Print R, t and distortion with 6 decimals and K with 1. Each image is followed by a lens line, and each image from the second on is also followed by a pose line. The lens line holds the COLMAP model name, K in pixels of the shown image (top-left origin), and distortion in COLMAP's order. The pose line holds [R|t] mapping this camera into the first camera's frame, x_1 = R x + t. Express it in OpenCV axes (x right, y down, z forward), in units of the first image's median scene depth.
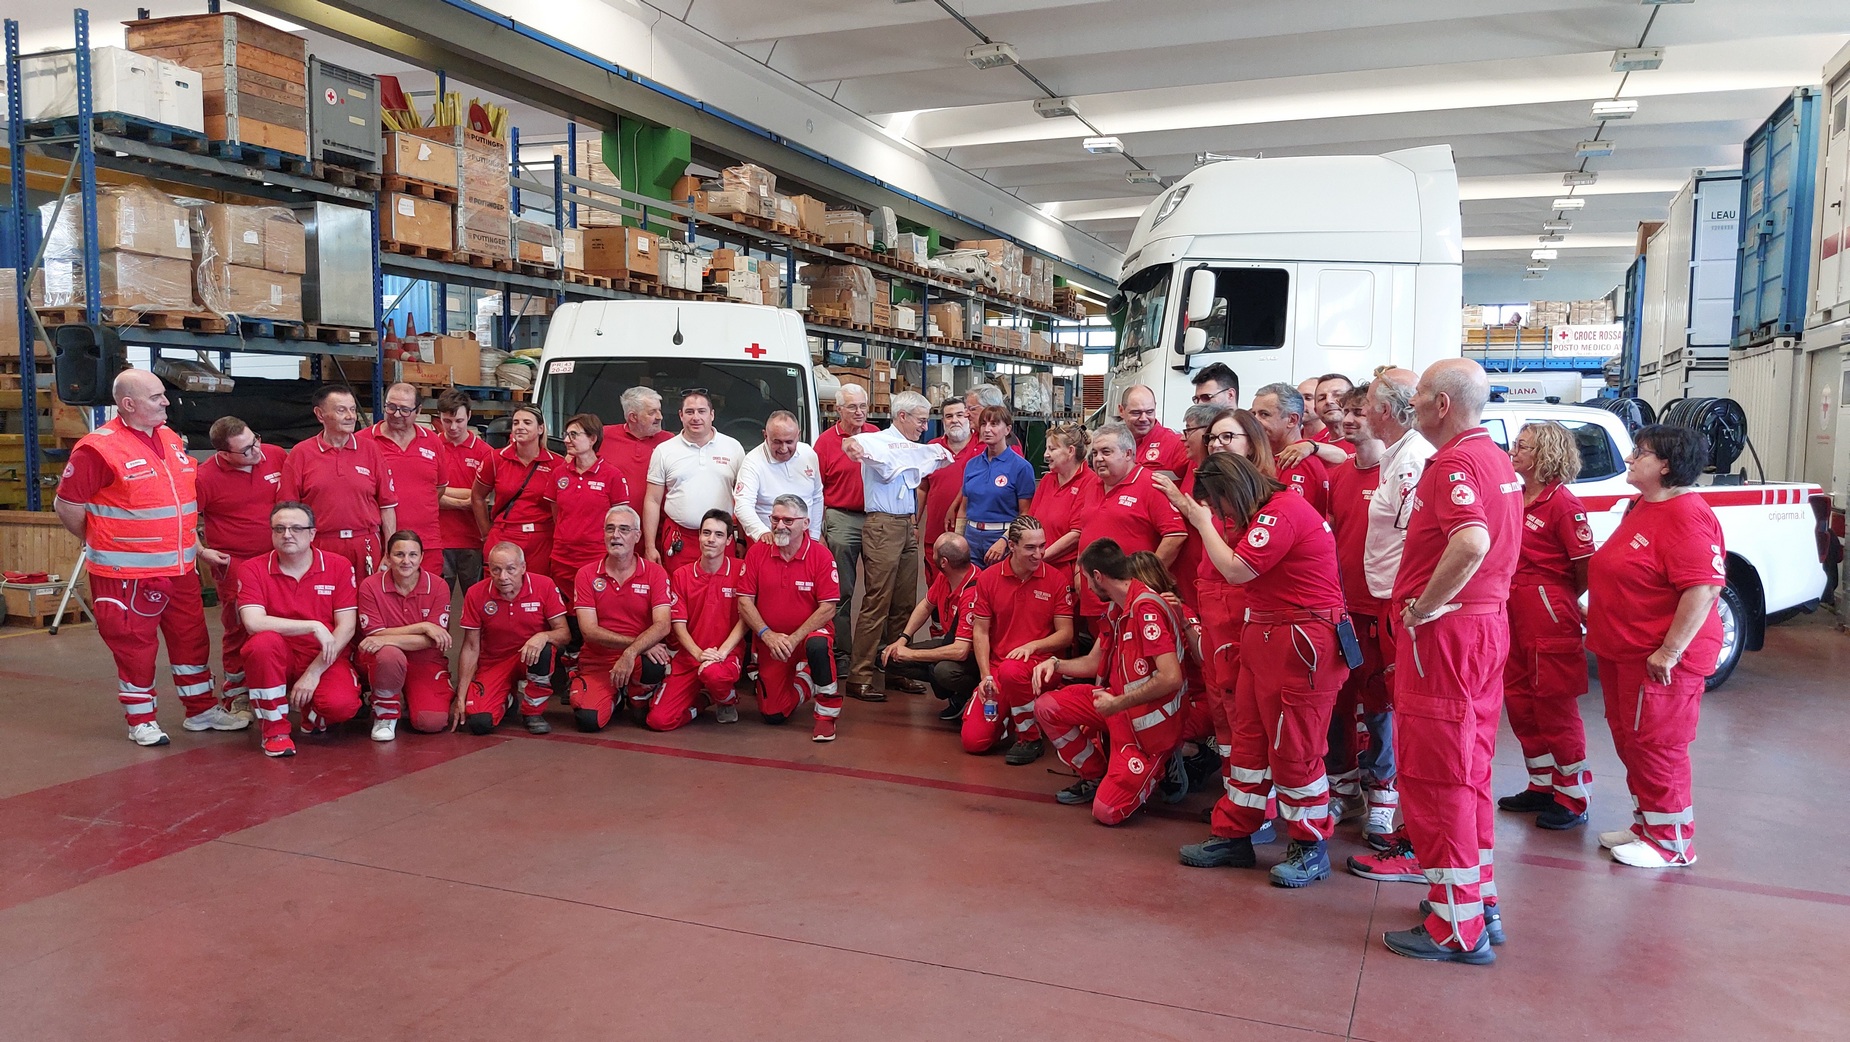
lens RADIAL K [[1322.3, 0, 920.7], [0, 1322.3, 535.3], [0, 0, 1]] dist [0.096396, -0.117170]
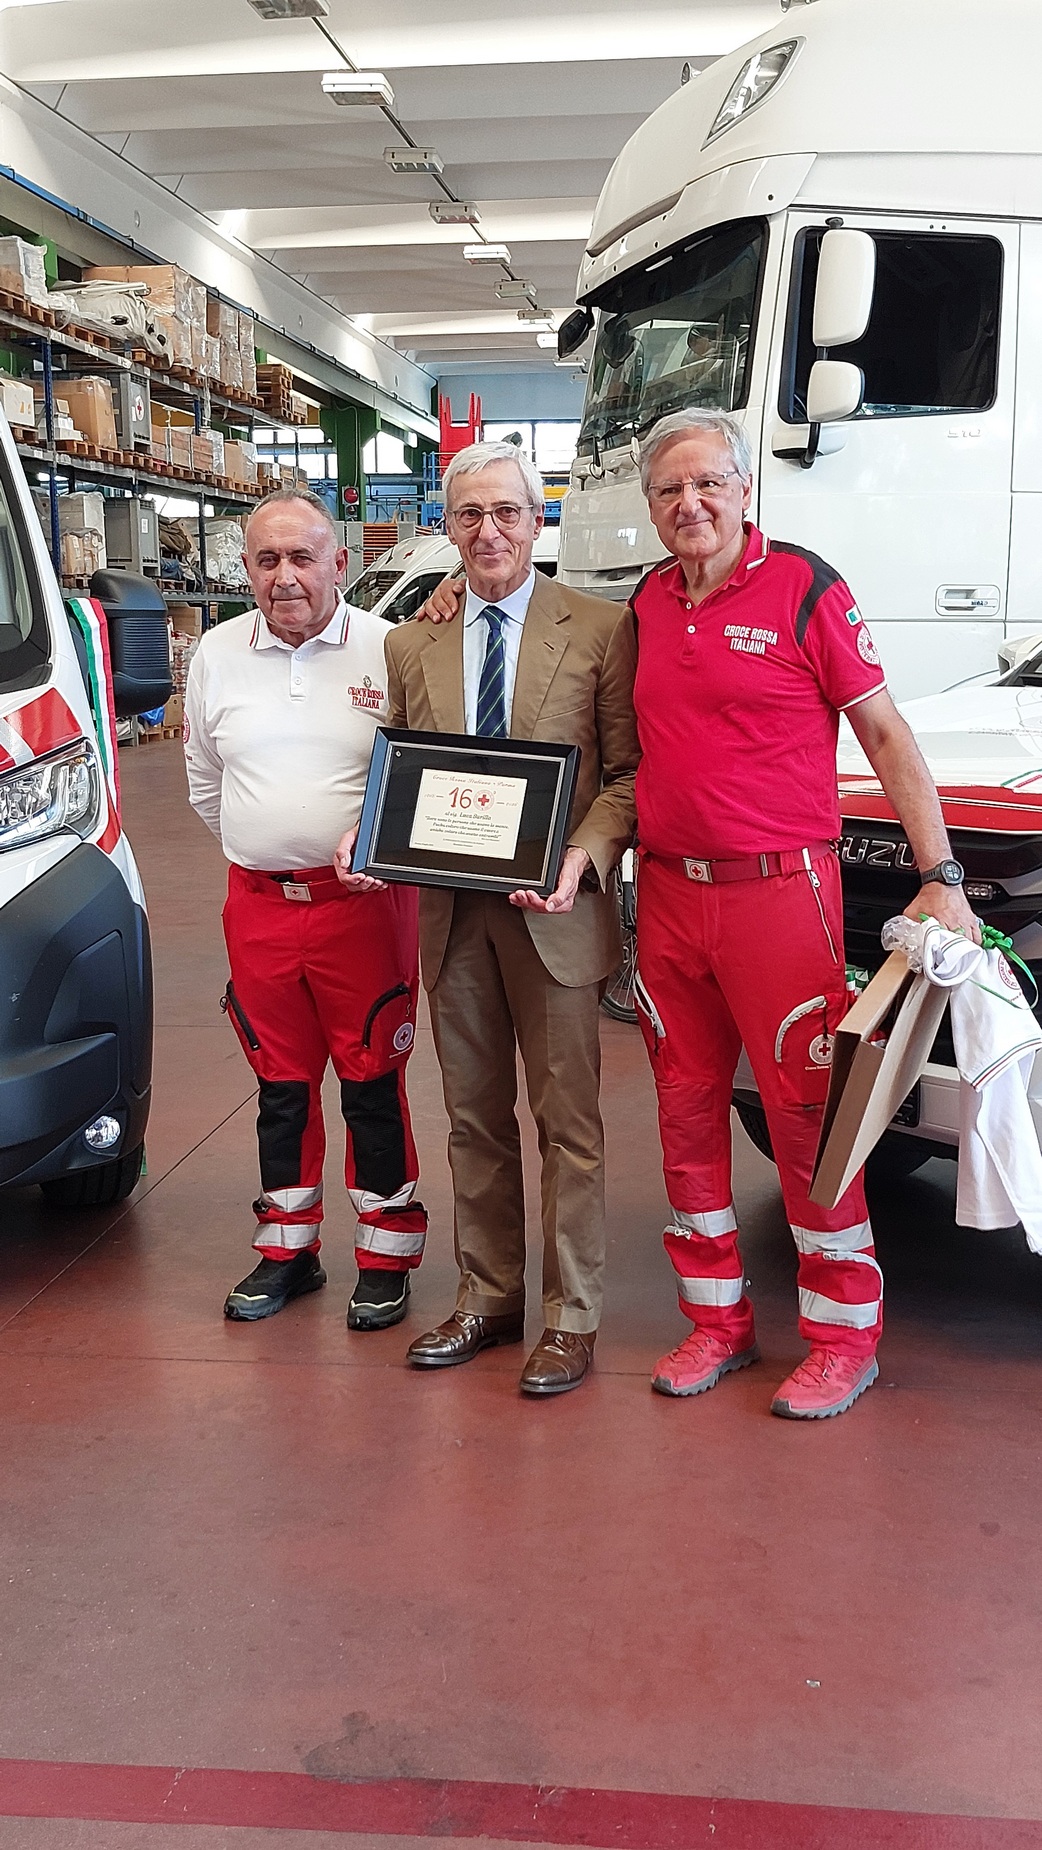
lens RADIAL K [[2018.6, 0, 523.0], [0, 2018.6, 961.2], [0, 0, 1]] dist [0.104822, -0.137508]
pose [[0.964531, -0.063683, 0.256174, -0.071335], [0.041675, 0.995029, 0.090443, -0.015459], [-0.260660, -0.076559, 0.962390, 0.277867]]
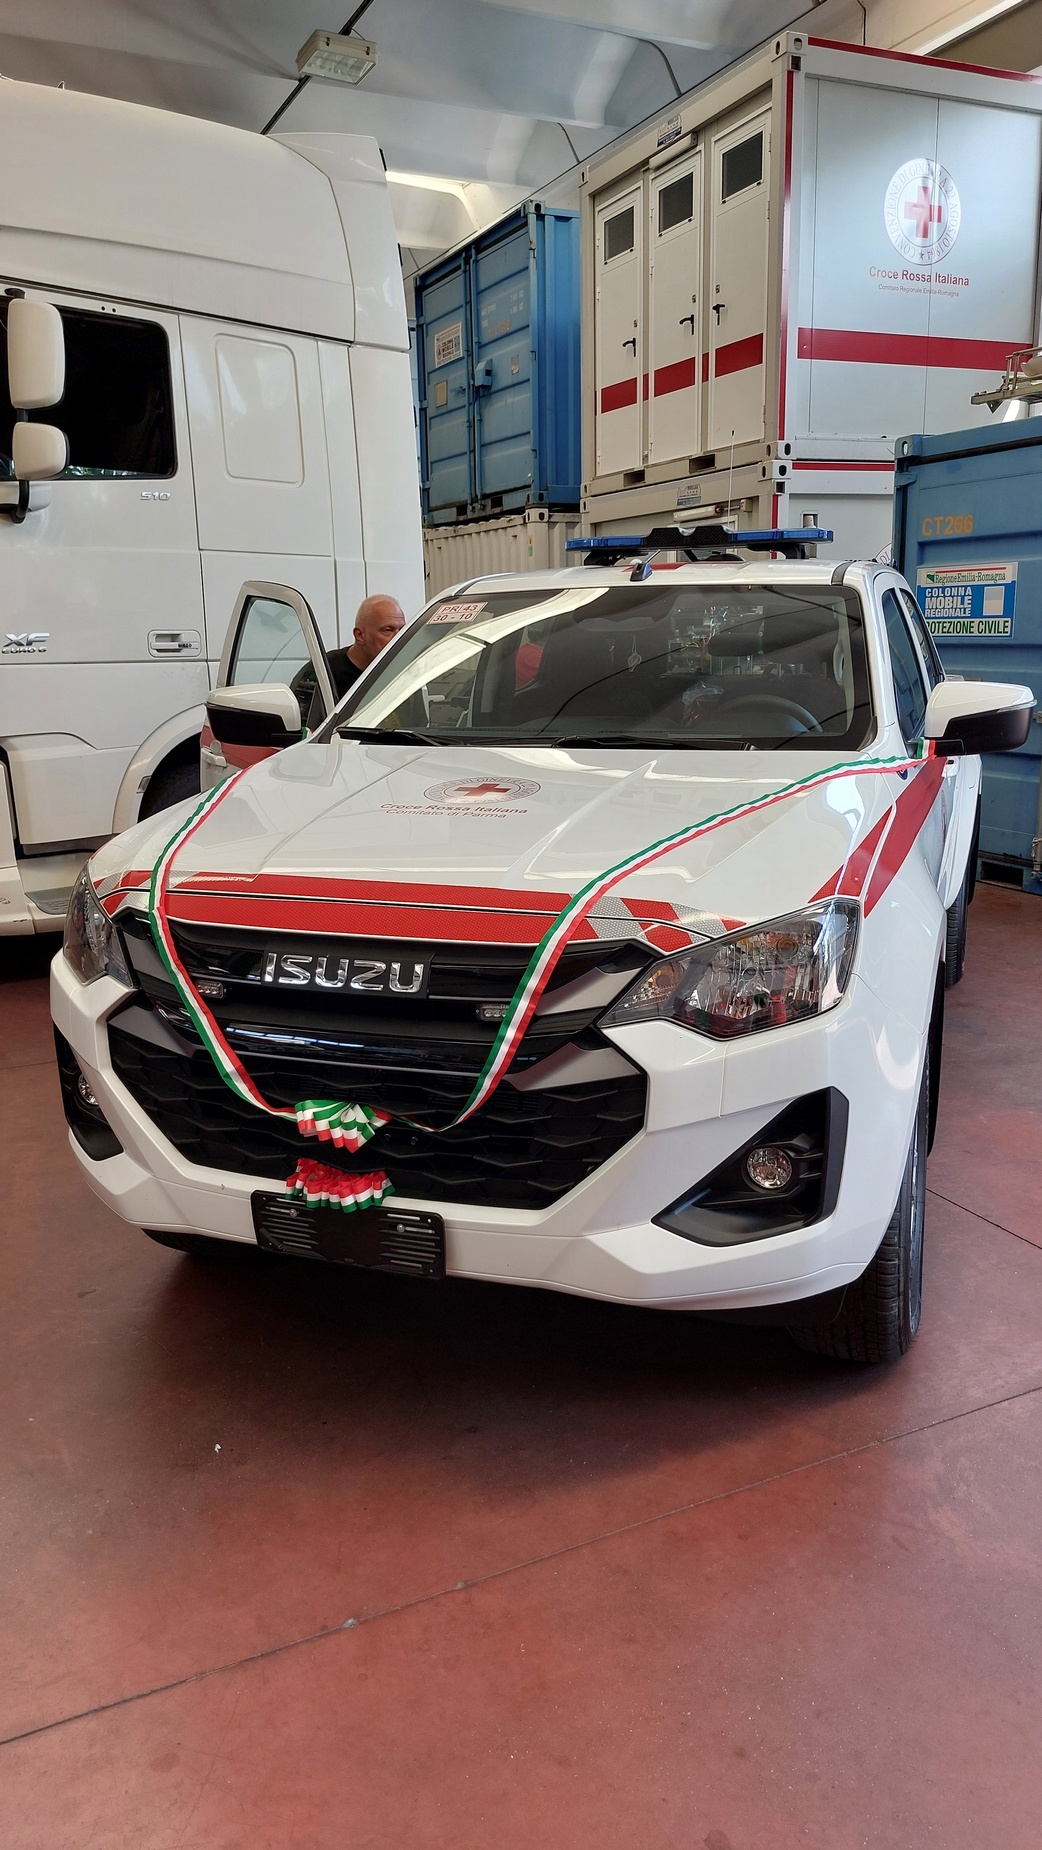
lens RADIAL K [[1337.9, 0, 521.0], [0, 1337.9, 925.0], [0, 0, 1]] dist [0.086721, -0.117986]
pose [[0.681008, -0.190987, 0.706931, -0.048284], [0.095219, 0.980289, 0.173111, -0.036241], [-0.726059, -0.050577, 0.685770, 0.423993]]
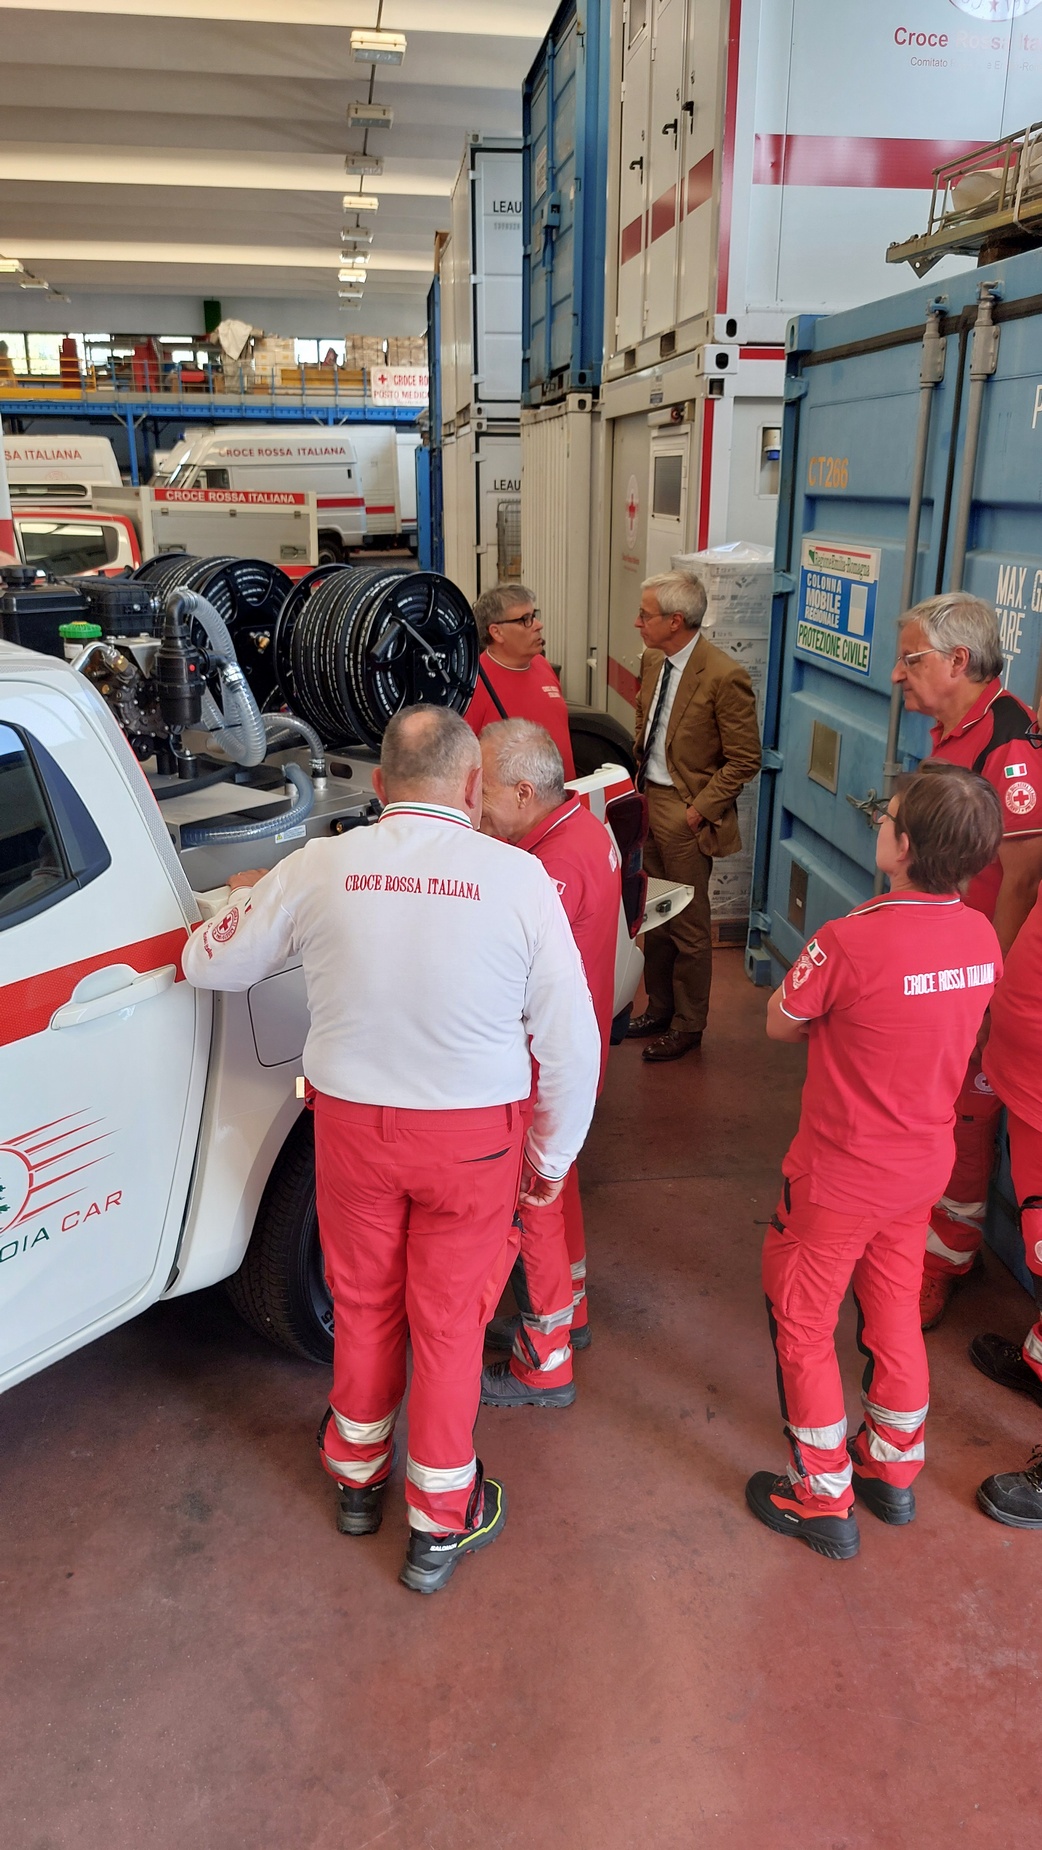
lens RADIAL K [[1354.0, 0, 528.8], [0, 1354.0, 933.4], [0, 0, 1]] dist [0.072634, -0.110484]
pose [[0.868736, -0.166618, 0.466407, 0.276899], [0.049536, 0.966222, 0.252905, -0.065001], [-0.492791, -0.196604, 0.847646, 0.412225]]
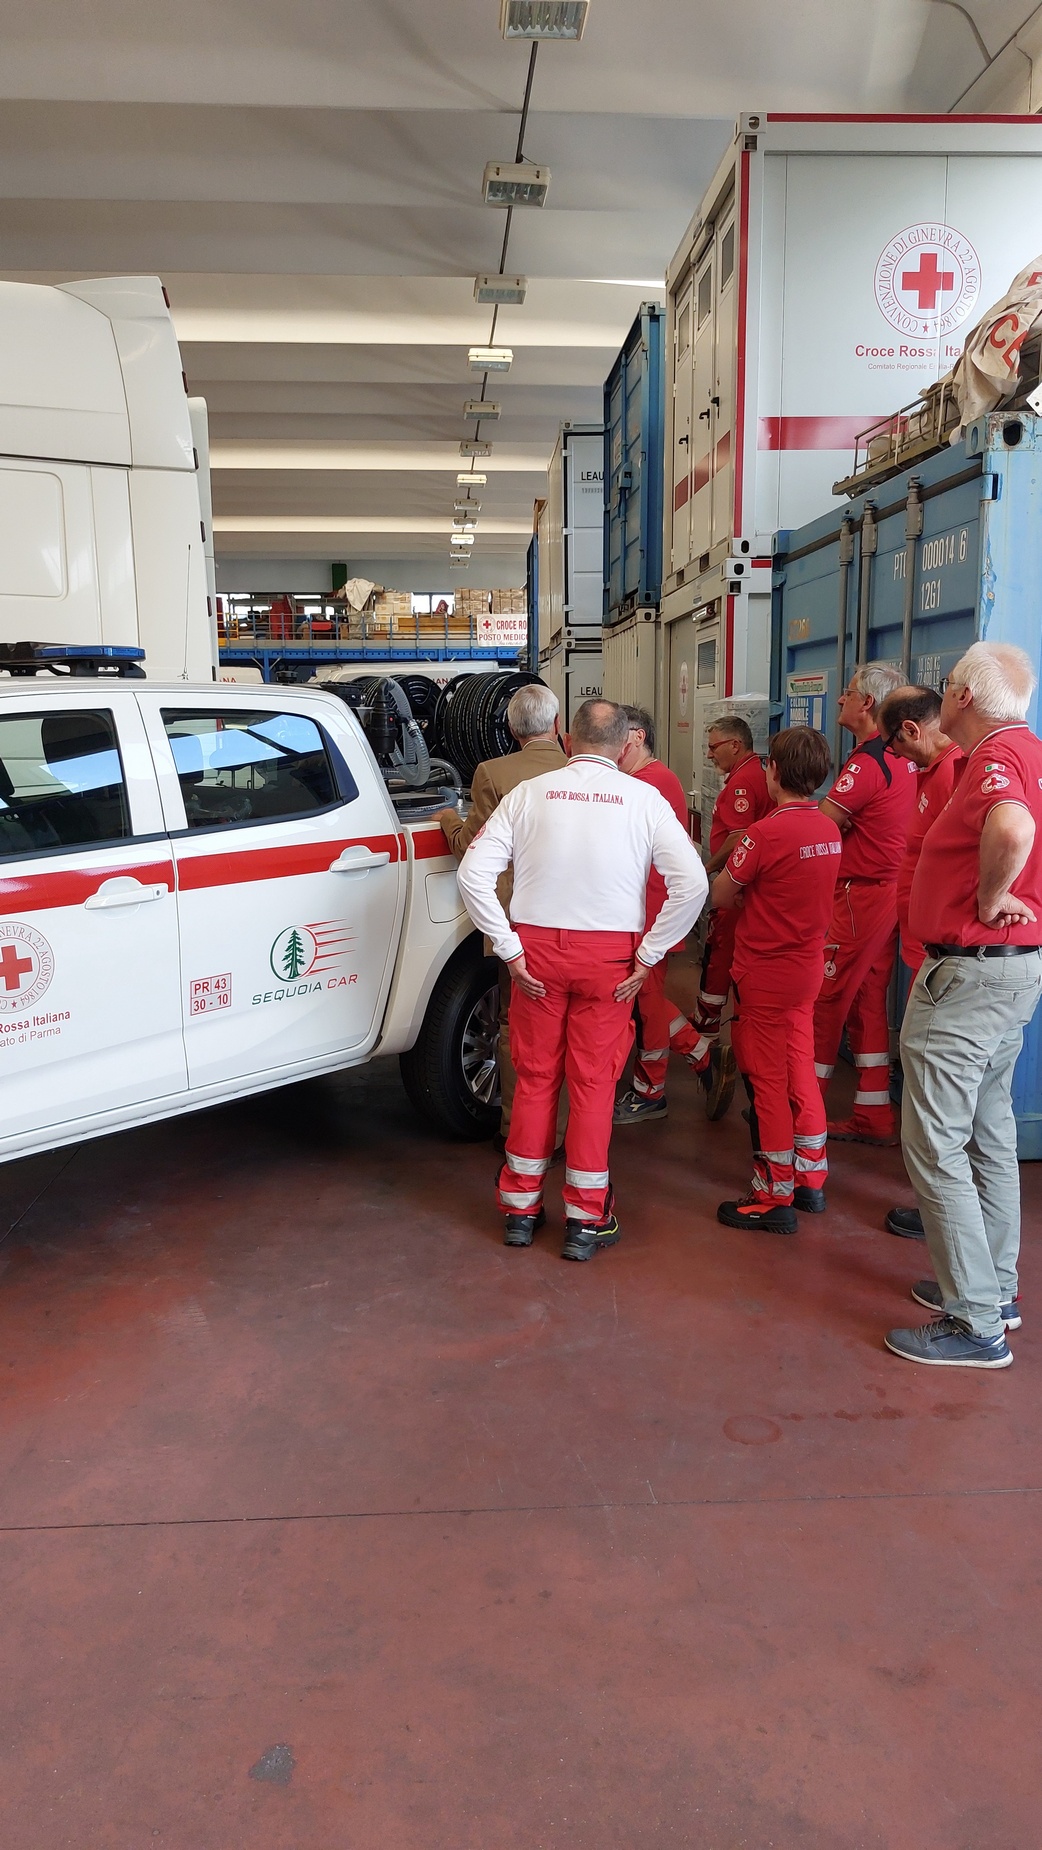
lens RADIAL K [[1337.9, 0, 521.0], [0, 1337.9, 925.0], [0, 0, 1]] dist [0.086721, -0.117986]
pose [[0.902438, -0.088071, 0.421721, 0.204228], [0.059277, 0.994955, 0.080938, -0.021305], [-0.426721, -0.048043, 0.903106, 0.268129]]
